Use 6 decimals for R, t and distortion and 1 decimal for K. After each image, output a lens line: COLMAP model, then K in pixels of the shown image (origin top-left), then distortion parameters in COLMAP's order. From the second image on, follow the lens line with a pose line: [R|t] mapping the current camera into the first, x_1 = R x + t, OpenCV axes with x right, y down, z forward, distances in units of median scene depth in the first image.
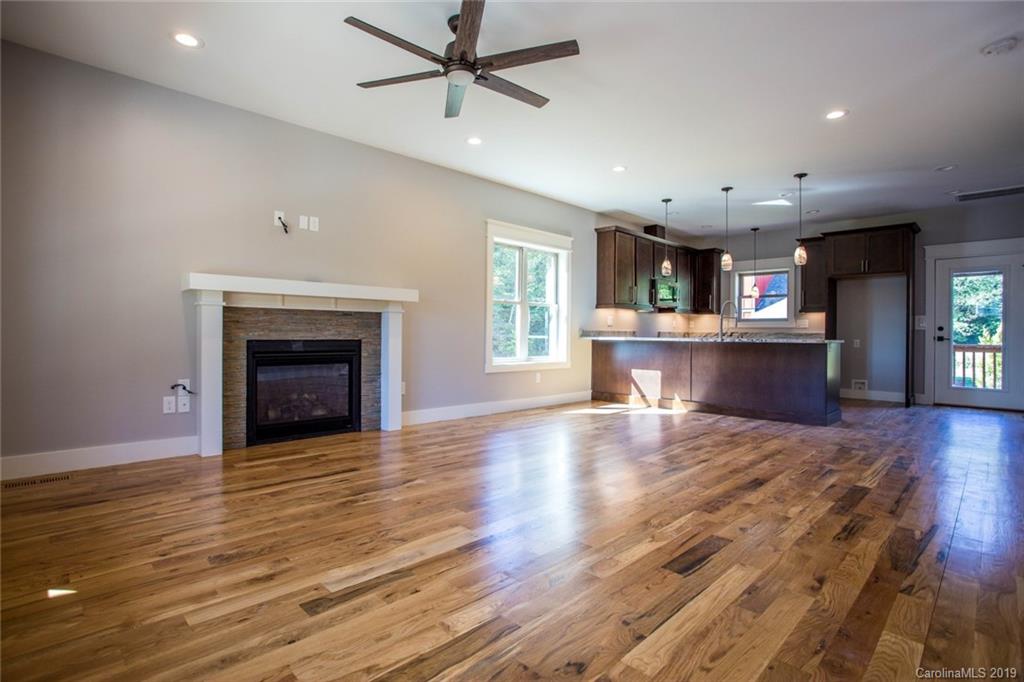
lens RADIAL K [[501.6, 0, 510.6], [0, 501.6, 336.4], [0, 0, 1]] dist [-0.076583, 0.034610]
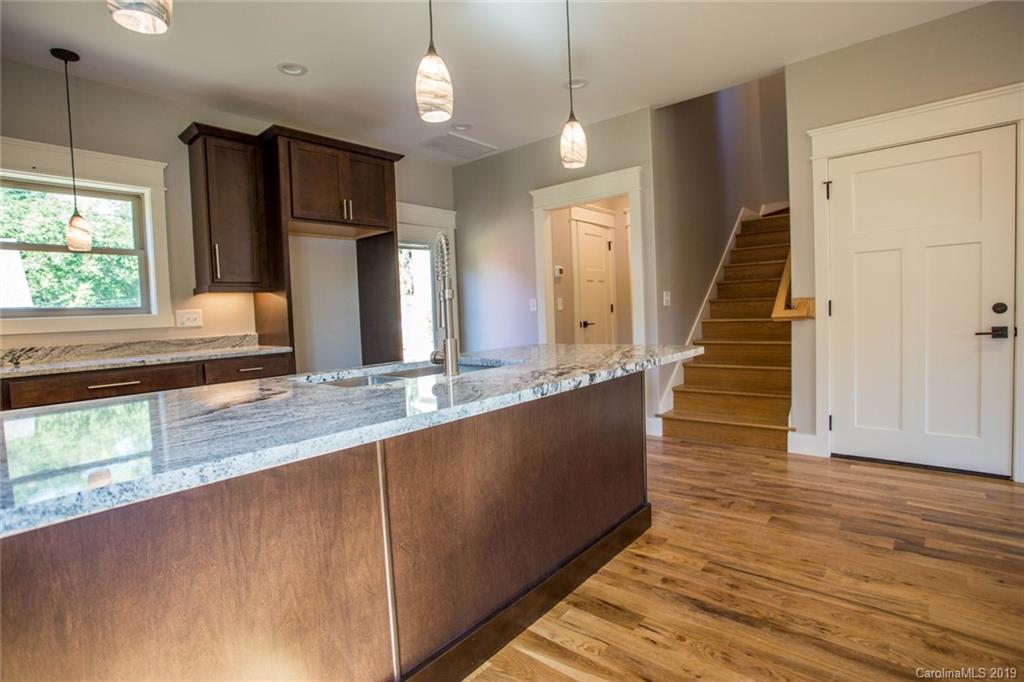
lens RADIAL K [[505.2, 0, 511.6], [0, 505.2, 325.6], [0, 0, 1]] dist [-0.036497, 0.012472]
pose [[-0.087645, -0.037108, 0.995460, 0.147345], [0.045991, 0.998090, 0.041255, -0.031474], [-0.995090, 0.049398, -0.085771, 0.974465]]
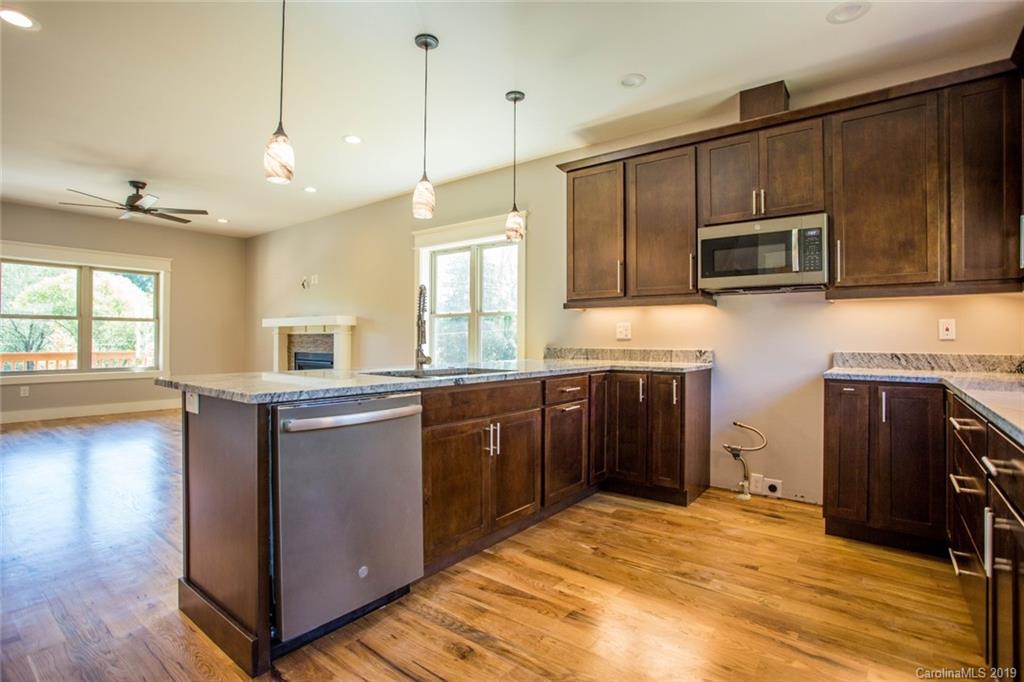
lens RADIAL K [[501.6, 0, 510.6], [0, 501.6, 336.4], [0, 0, 1]] dist [-0.076583, 0.034610]
pose [[0.129743, -0.013586, -0.991455, 0.881879], [-0.007370, 0.999865, -0.014666, -0.019716], [0.991520, 0.009210, 0.129625, 1.006156]]
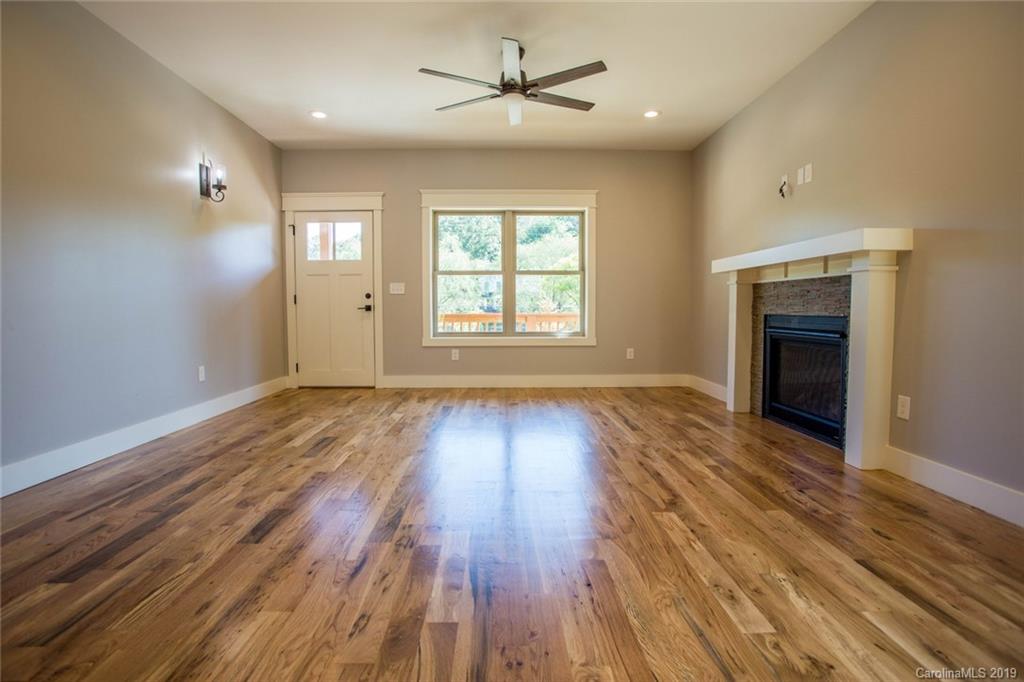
lens RADIAL K [[501.6, 0, 510.6], [0, 501.6, 336.4], [0, 0, 1]] dist [-0.076583, 0.034610]
pose [[-0.686702, 0.034700, -0.726110, 0.378394], [-0.007202, 0.998486, 0.054528, 0.000336], [0.726903, 0.042674, -0.685413, 0.861173]]
